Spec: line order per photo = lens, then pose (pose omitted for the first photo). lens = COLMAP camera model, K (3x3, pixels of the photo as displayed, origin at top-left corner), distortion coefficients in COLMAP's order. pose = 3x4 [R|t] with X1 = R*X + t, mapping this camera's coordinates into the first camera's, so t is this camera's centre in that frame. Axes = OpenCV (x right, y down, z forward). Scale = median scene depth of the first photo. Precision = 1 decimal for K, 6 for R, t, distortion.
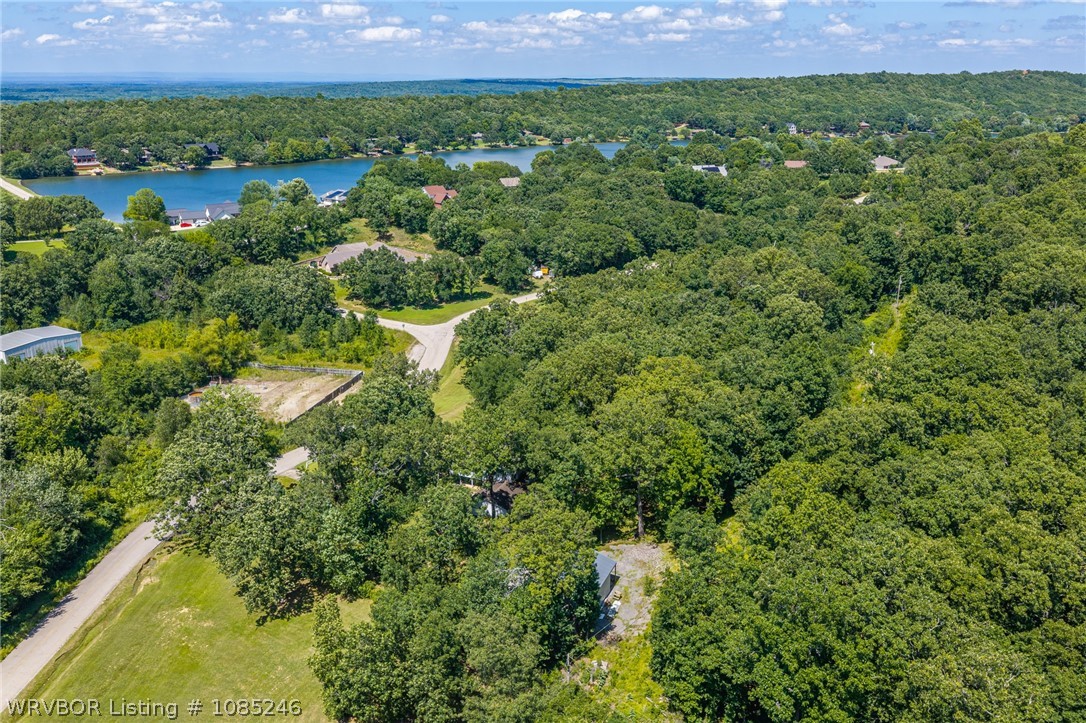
lens RADIAL K [[899.0, 0, 543.0], [0, 899.0, 361.5], [0, 0, 1]] dist [0.006935, -0.012662]
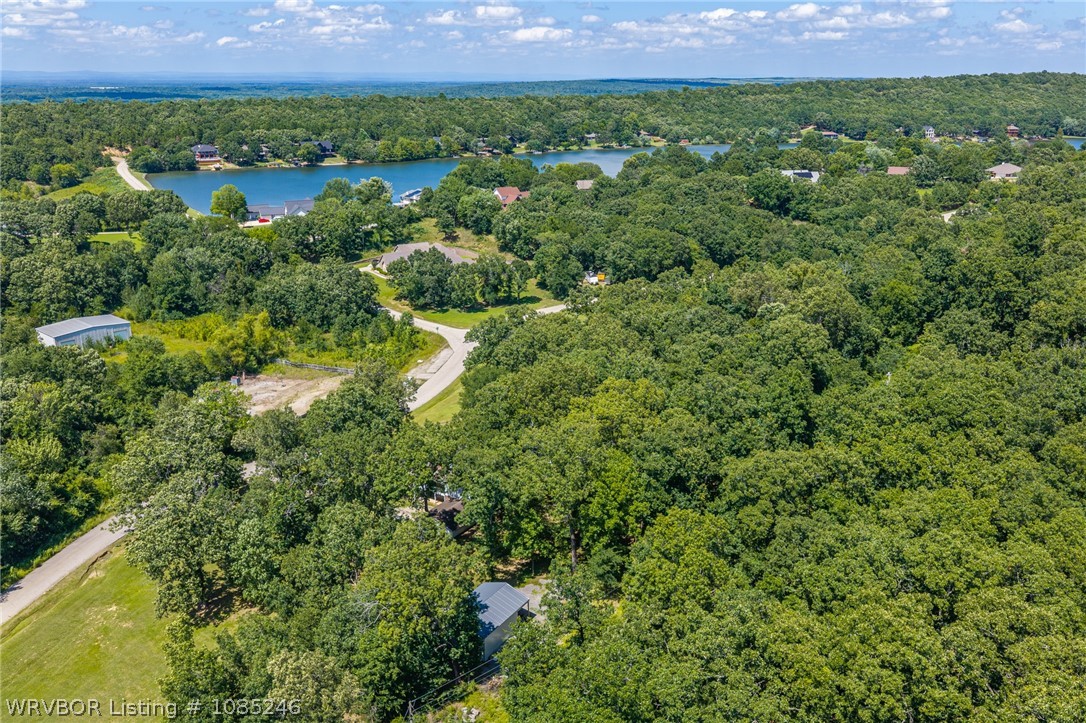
lens RADIAL K [[899.0, 0, 543.0], [0, 899.0, 361.5], [0, 0, 1]] dist [0.006935, -0.012662]
pose [[0.987437, 0.047892, -0.150578, 0.081512], [-0.047869, 0.998846, 0.003780, -0.009671], [0.150586, 0.003476, 0.988591, 0.029909]]
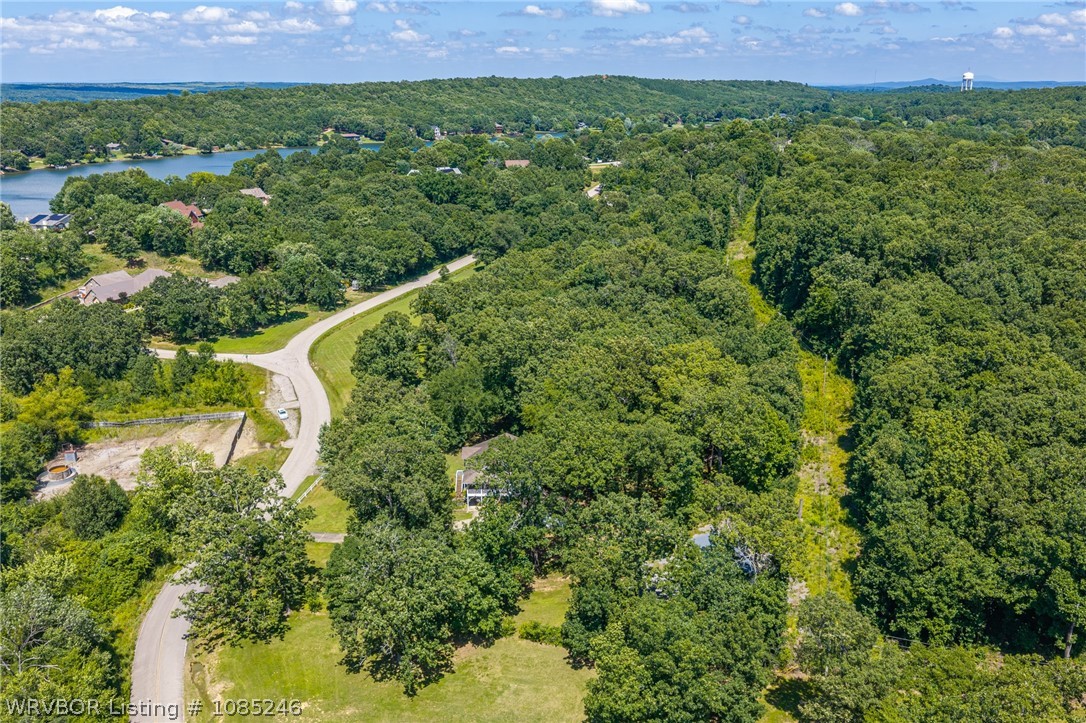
lens RADIAL K [[899.0, 0, 543.0], [0, 899.0, 361.5], [0, 0, 1]] dist [0.006935, -0.012662]
pose [[0.901164, -0.128596, 0.413965, -0.193090], [0.130461, 0.991165, 0.023898, -0.013561], [-0.413381, 0.032470, 0.909979, 0.049206]]
